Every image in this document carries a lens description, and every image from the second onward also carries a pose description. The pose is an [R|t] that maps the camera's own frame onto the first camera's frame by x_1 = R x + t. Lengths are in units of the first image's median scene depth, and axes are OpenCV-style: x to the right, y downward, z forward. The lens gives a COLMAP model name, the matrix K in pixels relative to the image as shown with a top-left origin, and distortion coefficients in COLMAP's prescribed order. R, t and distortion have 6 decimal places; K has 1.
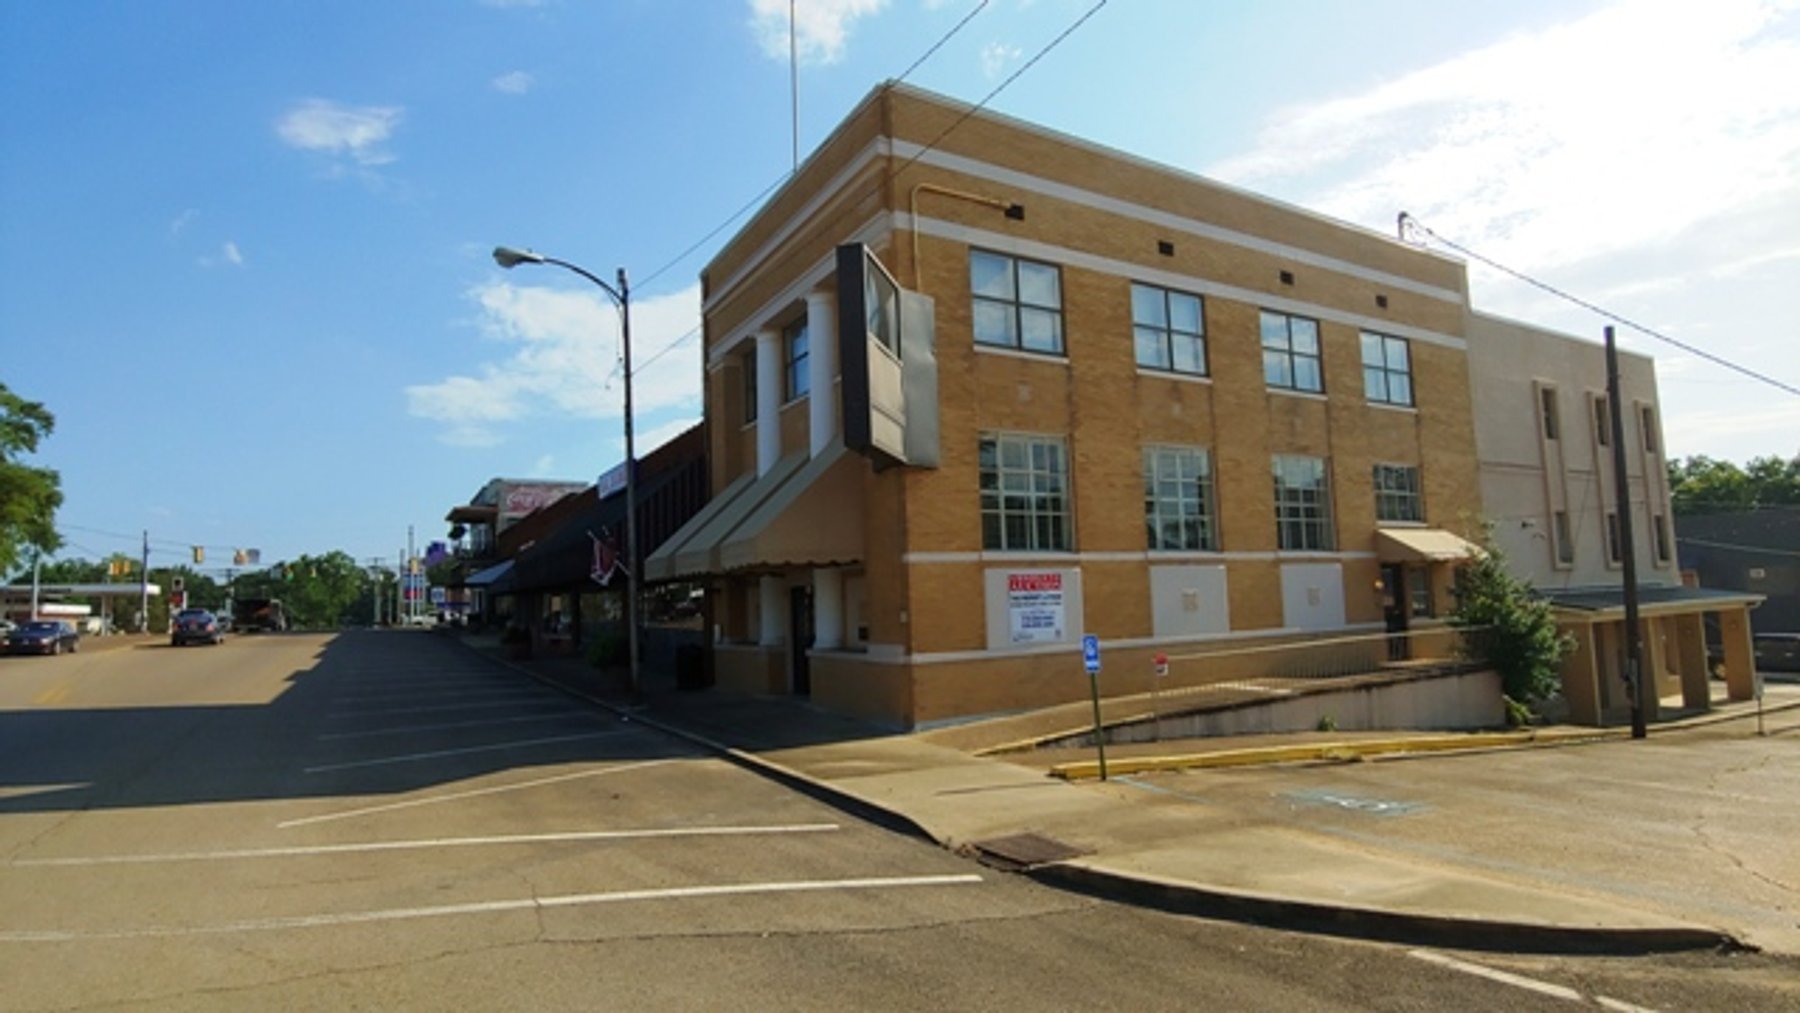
lens RADIAL K [[906.7, 0, 900.0], [0, 906.7, 506.5], [0, 0, 1]] dist [-0.008339, -0.001748]
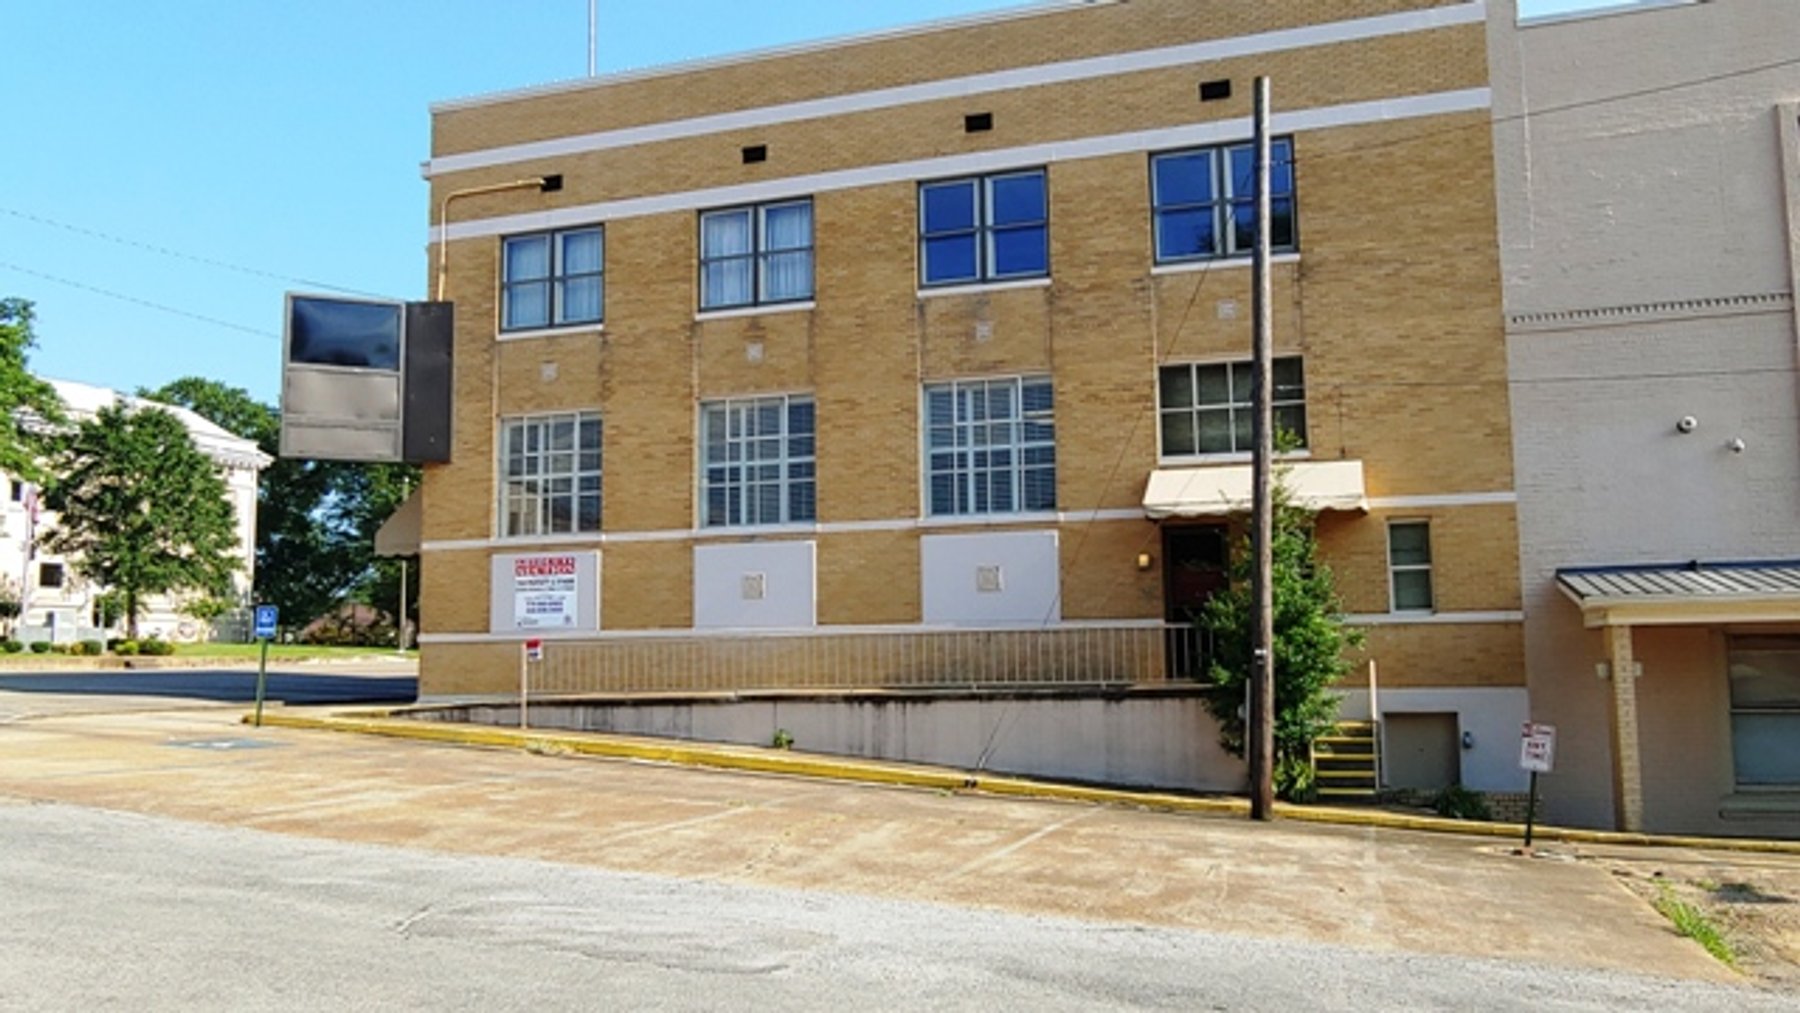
lens RADIAL K [[1361.1, 0, 890.4], [0, 1361.1, 503.7], [0, 0, 1]] dist [-0.013457, 0.005265]
pose [[0.647704, -0.061949, -0.759369, 1.383878], [0.069761, 0.997324, -0.021859, 0.068308], [0.758691, -0.038816, 0.650293, 0.308671]]
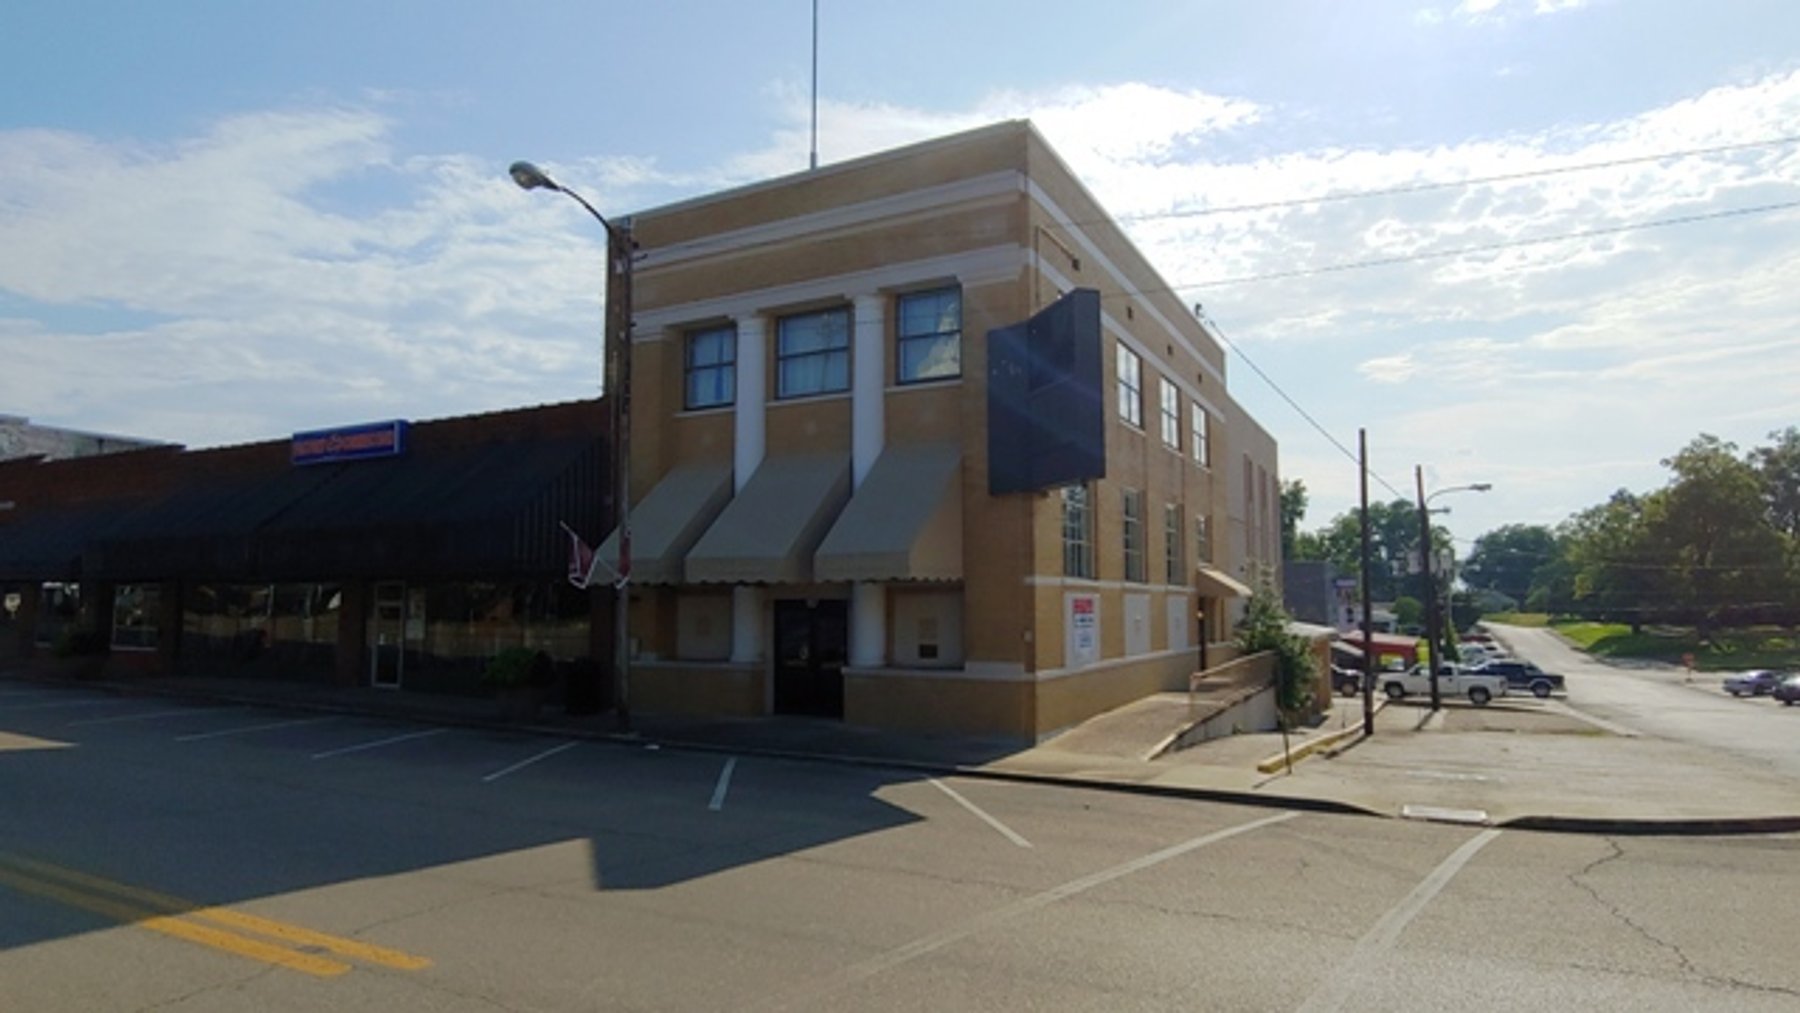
lens RADIAL K [[1025.4, 0, 908.6], [0, 1025.4, 509.4], [0, 0, 1]] dist [-0.015474, -0.000914]
pose [[0.851021, 0.082824, 0.518559, -0.628880], [-0.083490, 0.996263, -0.022105, 0.011139], [-0.518452, -0.024483, 0.854756, 0.049205]]
